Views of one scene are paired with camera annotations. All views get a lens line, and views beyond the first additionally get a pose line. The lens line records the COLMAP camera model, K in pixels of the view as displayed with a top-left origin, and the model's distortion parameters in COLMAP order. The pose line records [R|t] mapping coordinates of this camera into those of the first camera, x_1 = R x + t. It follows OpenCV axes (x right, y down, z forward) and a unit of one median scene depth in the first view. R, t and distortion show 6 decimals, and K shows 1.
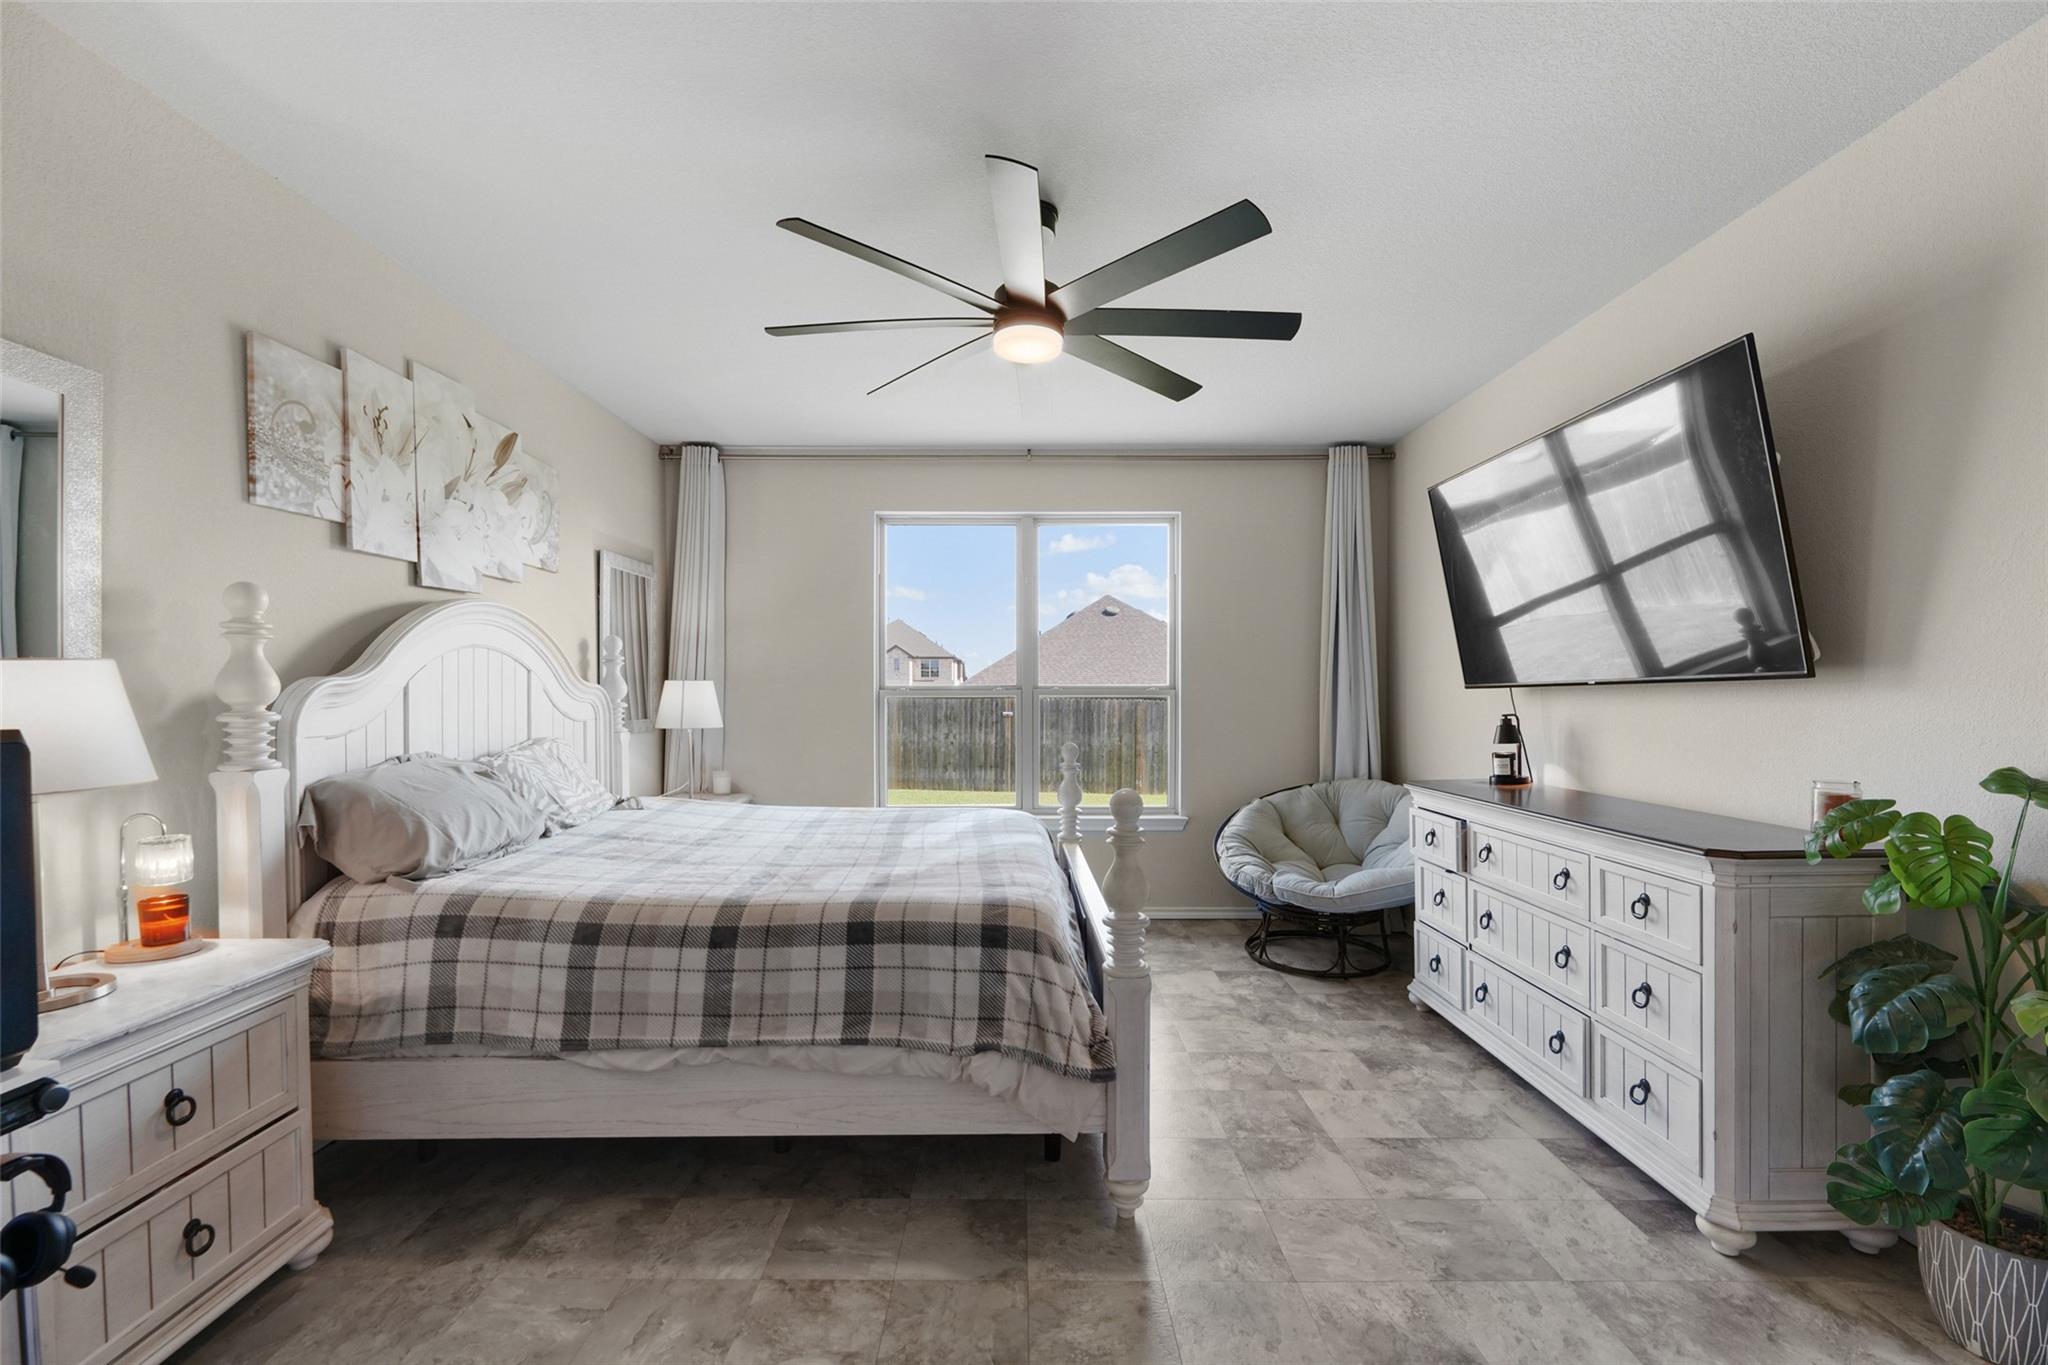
lens RADIAL K [[828.8, 0, 1024.7], [0, 828.8, 695.0], [0, 0, 1]] dist [-0.000579, 0.000043]
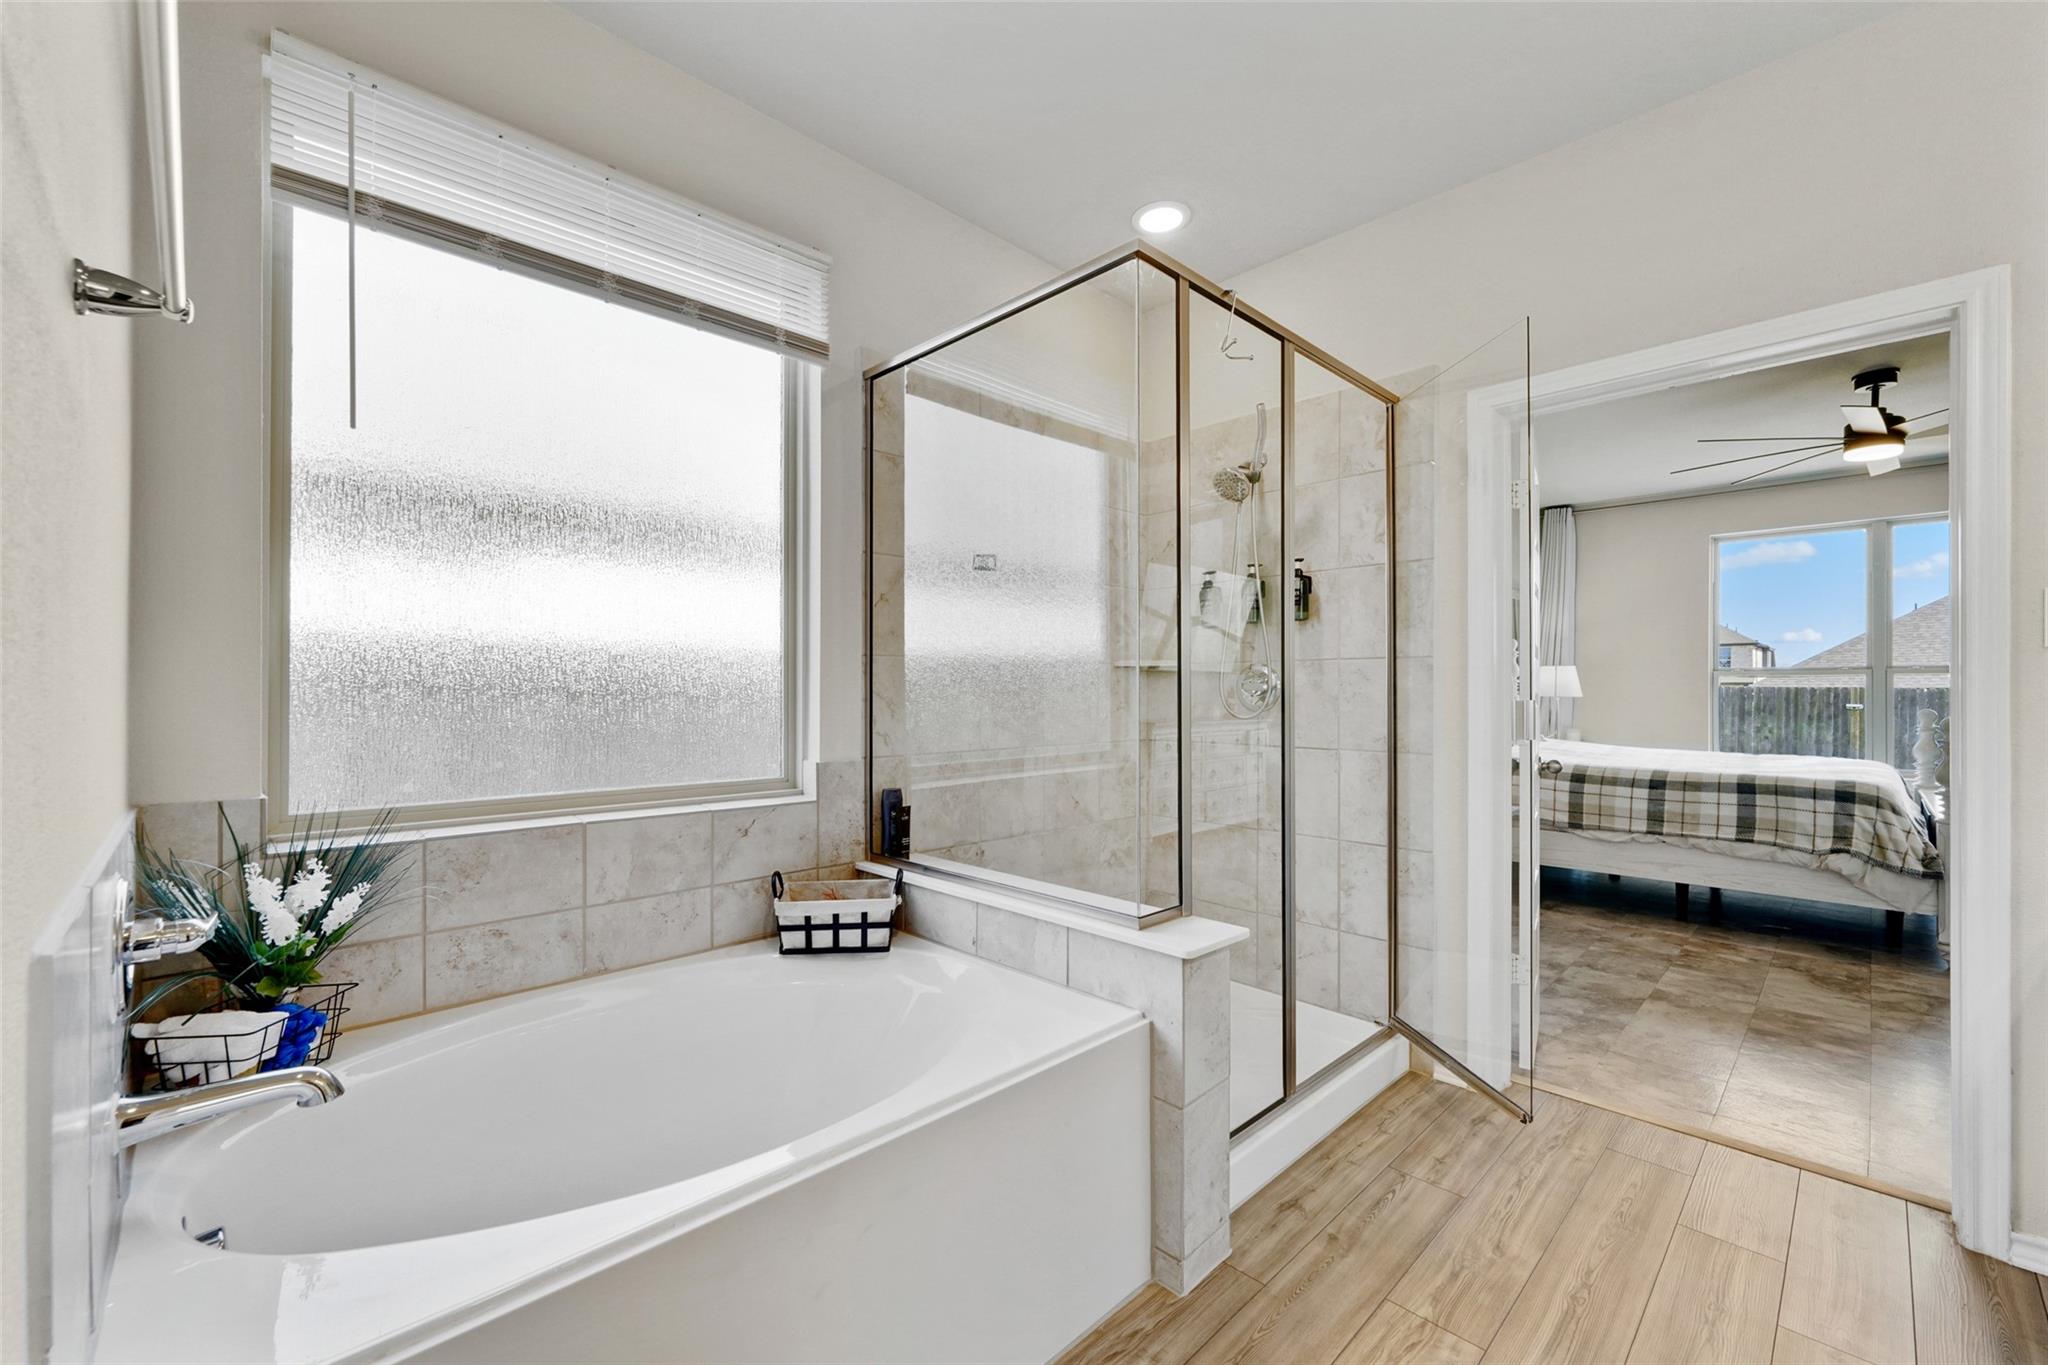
lens RADIAL K [[828.8, 0, 1010.0], [0, 828.8, 692.3], [0, 0, 1]] dist [-0.000579, 0.000043]
pose [[0.686020, 0.000549, -0.727582, 0.028839], [-0.001426, 0.999999, -0.000590, 0.069478], [0.727581, 0.001442, 0.686020, -1.597542]]
